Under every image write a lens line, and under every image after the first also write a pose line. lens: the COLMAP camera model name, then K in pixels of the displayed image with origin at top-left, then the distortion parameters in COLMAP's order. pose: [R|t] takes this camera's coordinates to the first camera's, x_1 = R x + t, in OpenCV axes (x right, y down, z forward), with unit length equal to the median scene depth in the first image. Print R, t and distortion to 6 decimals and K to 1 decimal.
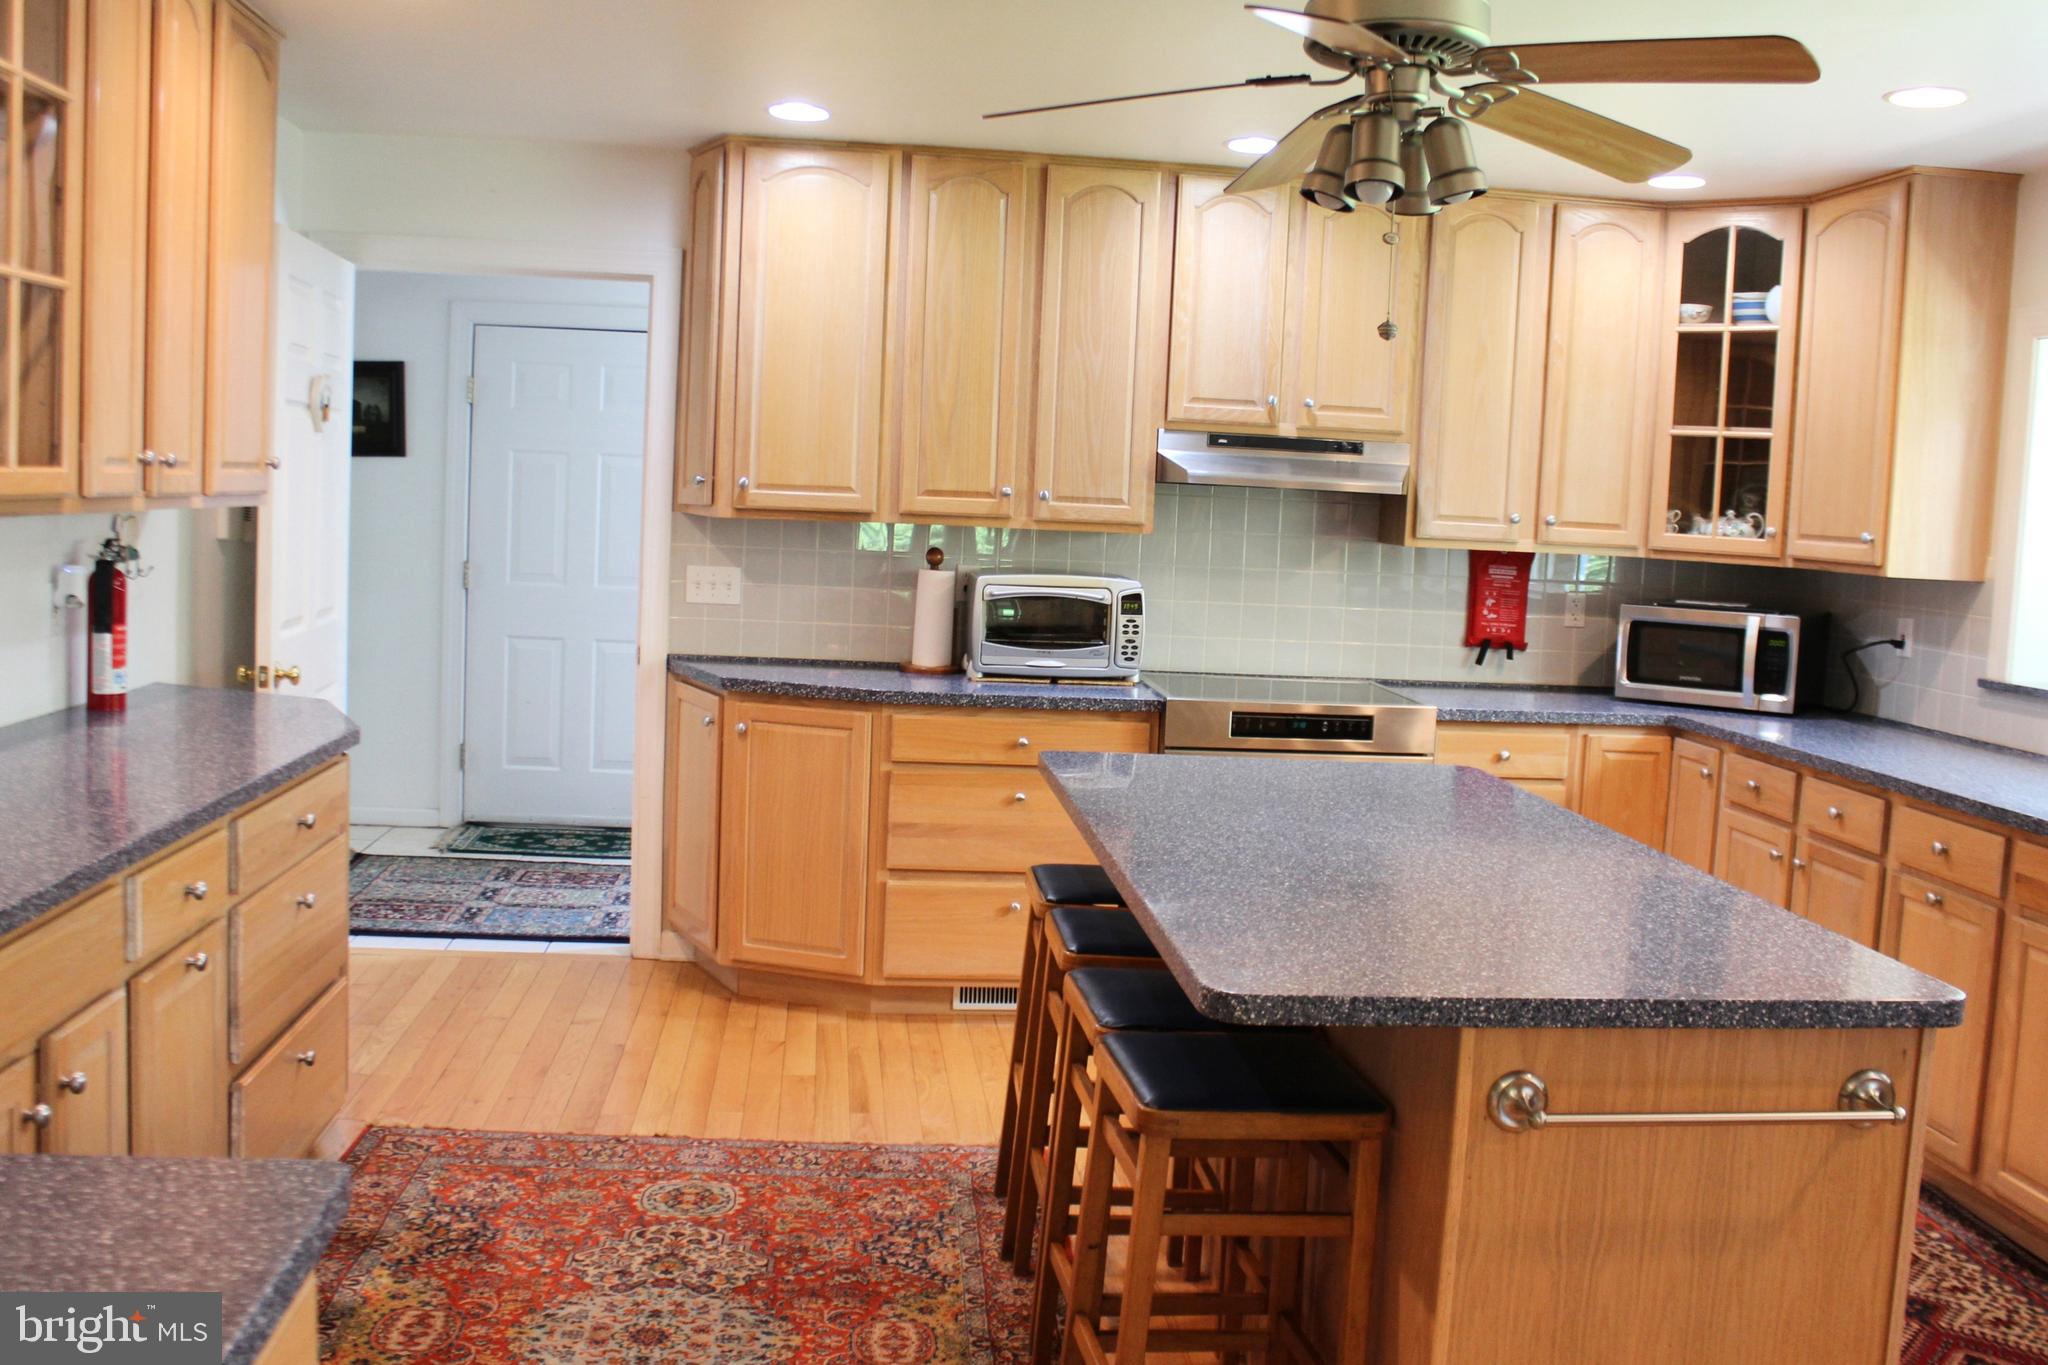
lens RADIAL K [[1904.6, 0, 1028.8], [0, 1904.6, 660.0], [0, 0, 1]] dist [-0.159227, 0.148539]
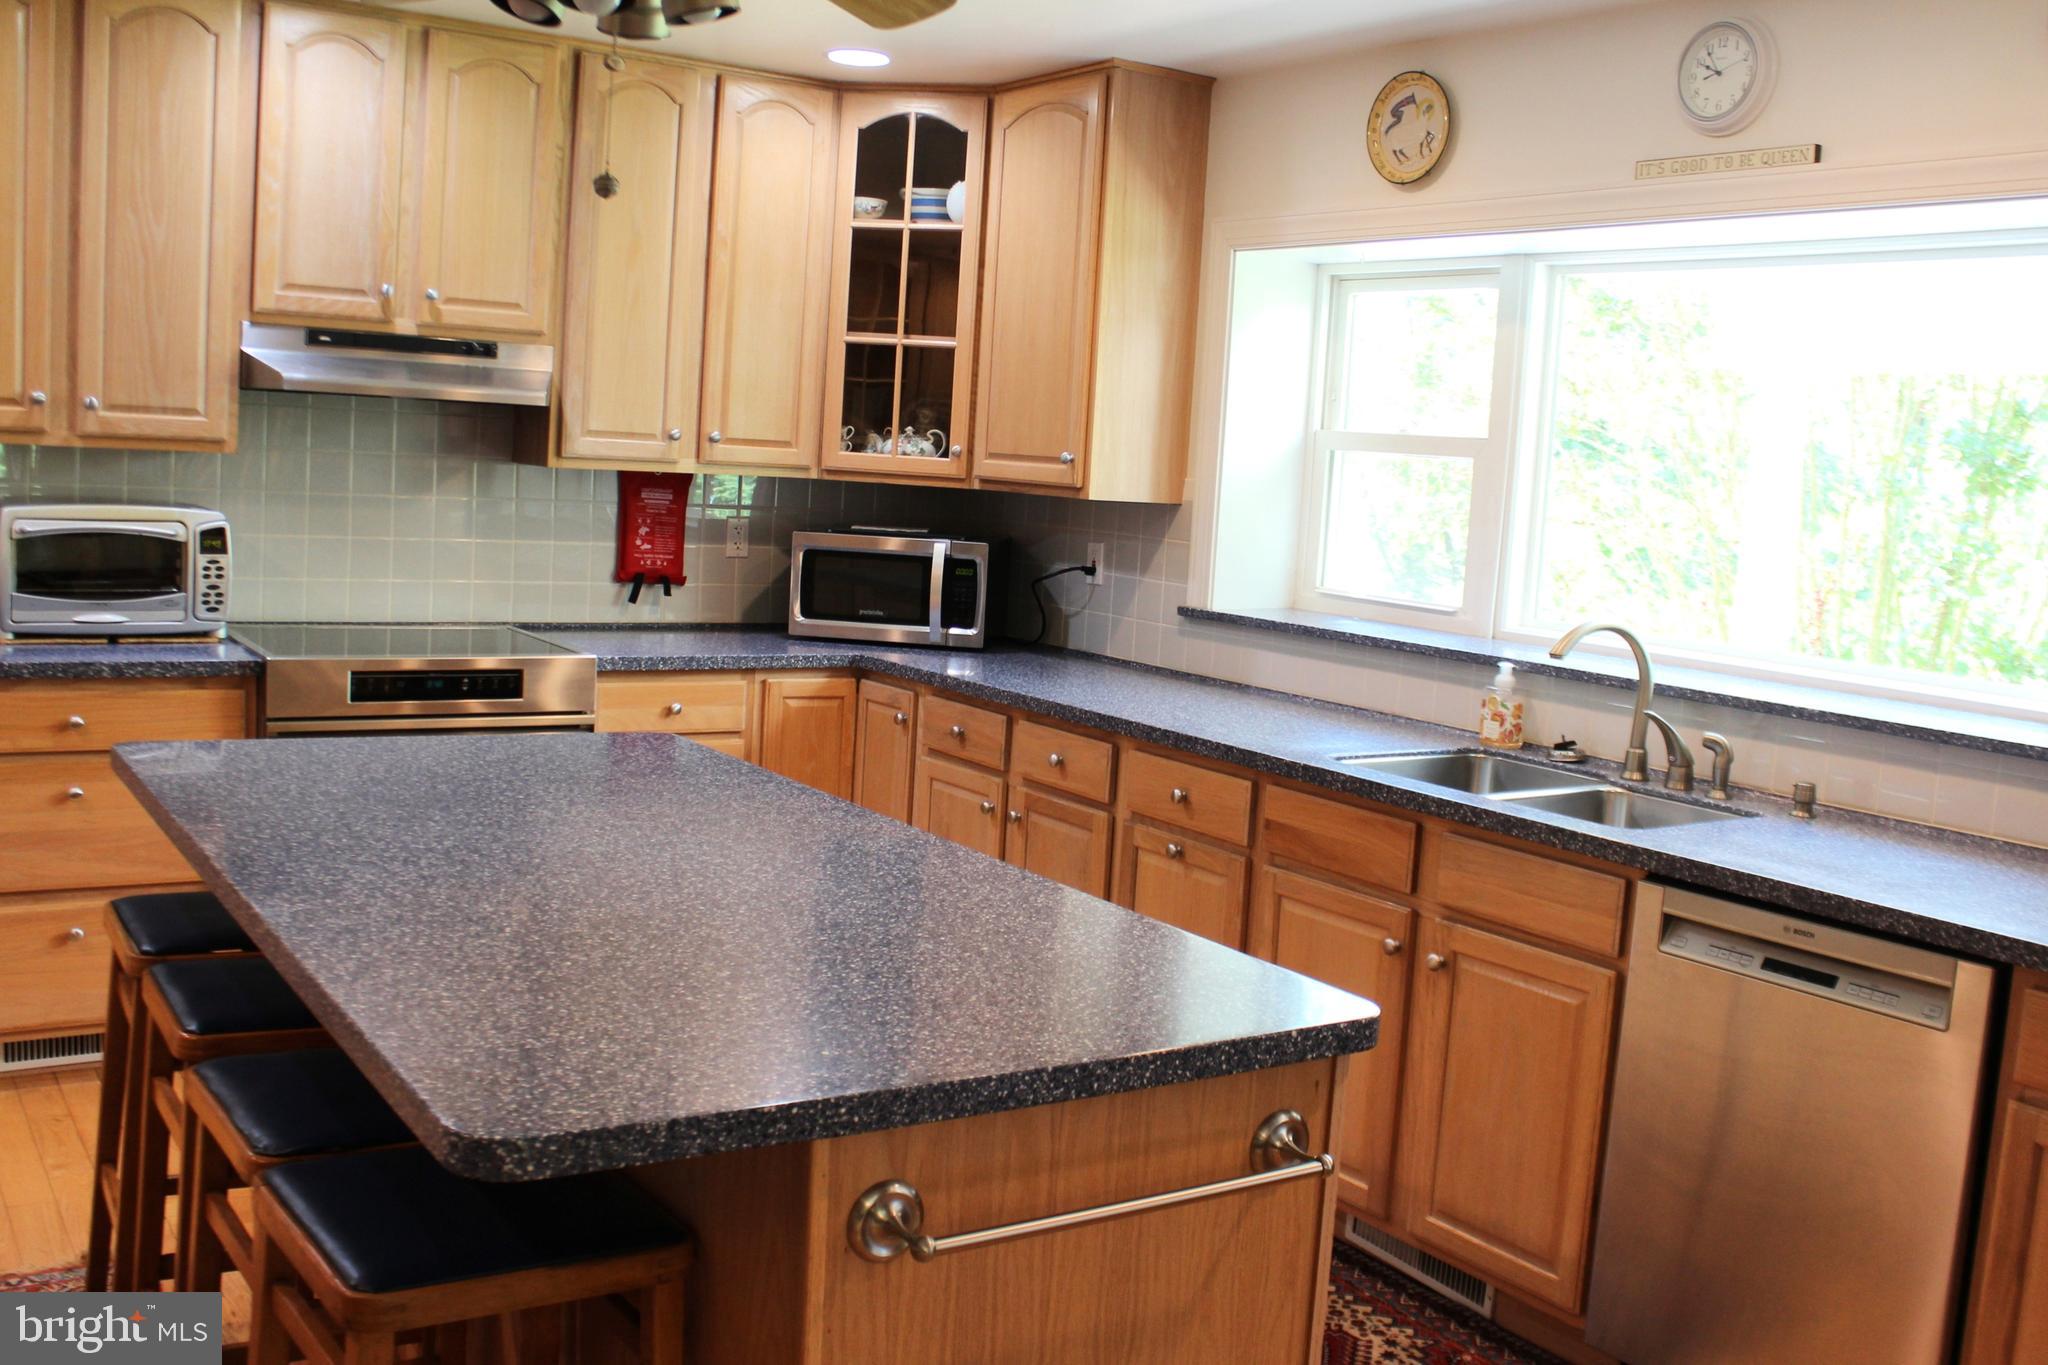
lens RADIAL K [[1904.6, 0, 1028.8], [0, 1904.6, 660.0], [0, 0, 1]] dist [-0.159227, 0.148539]
pose [[0.880309, -0.041356, 0.472595, -0.015967], [0.020835, 0.998602, 0.048576, -0.010854], [-0.473944, -0.032915, 0.879940, 0.161212]]
